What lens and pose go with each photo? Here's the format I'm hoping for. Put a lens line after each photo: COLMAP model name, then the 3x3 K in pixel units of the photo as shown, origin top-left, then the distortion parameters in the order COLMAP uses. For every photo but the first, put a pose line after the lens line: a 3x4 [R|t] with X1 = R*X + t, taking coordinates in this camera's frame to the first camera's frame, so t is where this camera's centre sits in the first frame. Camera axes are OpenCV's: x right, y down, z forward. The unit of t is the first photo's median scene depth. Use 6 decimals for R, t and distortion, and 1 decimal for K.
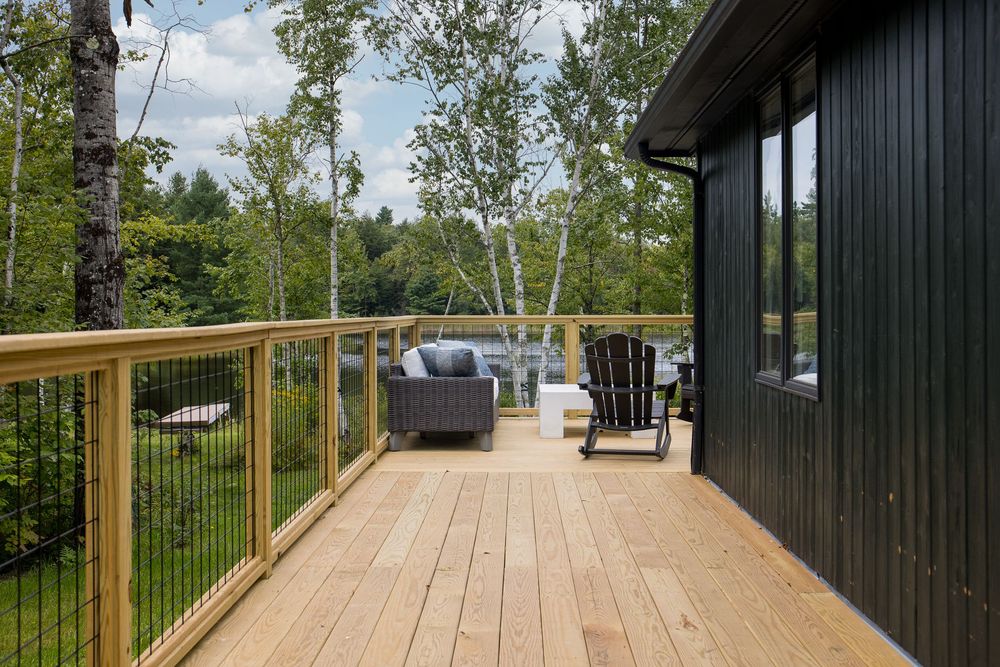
lens RADIAL K [[1066.7, 0, 498.8], [0, 1066.7, 315.8], [0, 0, 1]] dist [0.005589, 0.037521]
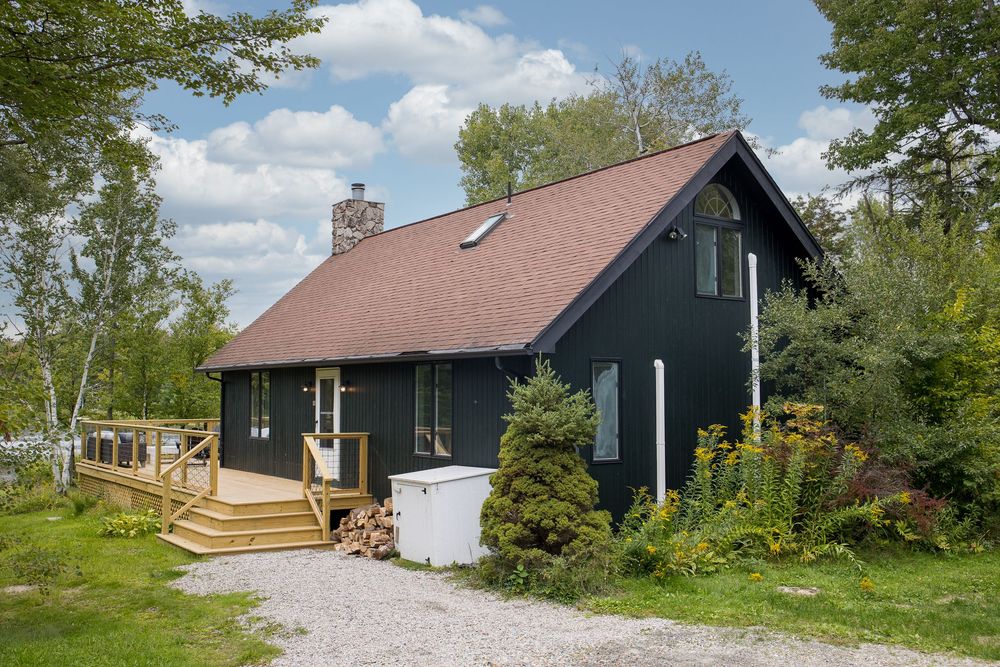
lens RADIAL K [[950.2, 0, 500.0], [0, 950.2, 333.5], [0, 0, 1]] dist [-0.042312, 0.010257]
pose [[0.799617, 0.040115, 0.599169, -0.329536], [0.003908, 0.997398, -0.071992, -0.021471], [-0.600498, 0.059908, 0.797379, -0.700694]]
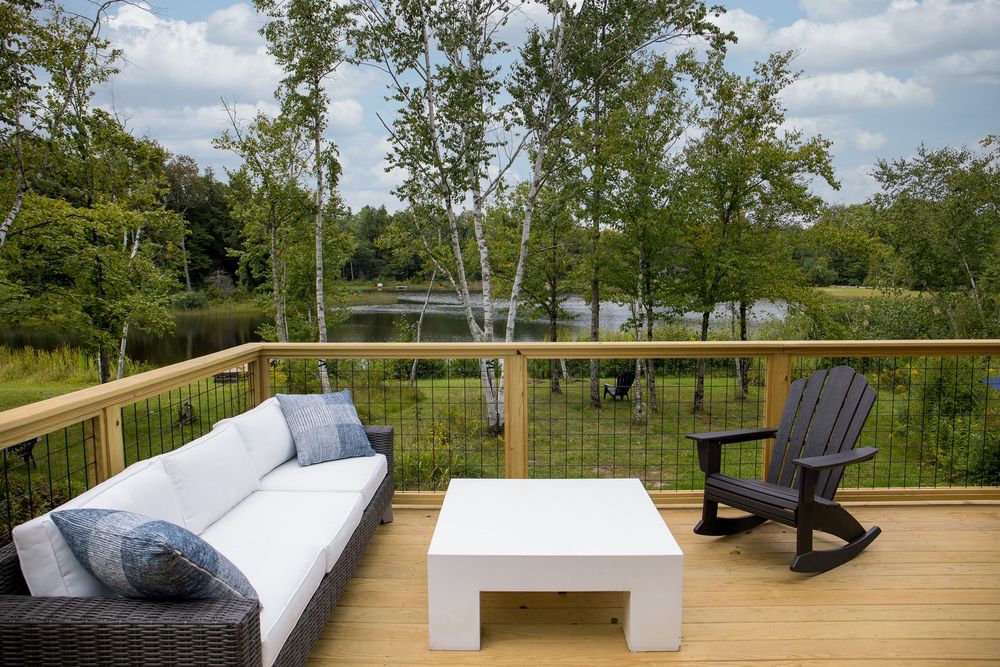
lens RADIAL K [[688.4, 0, 500.0], [0, 688.4, 333.5], [0, 0, 1]] dist [-0.108996, 0.089379]
pose [[0.999989, -0.003657, 0.002793, 0.030827], [0.003413, 0.996549, 0.082933, -0.019724], [-0.003087, -0.082922, 0.996551, 0.313819]]
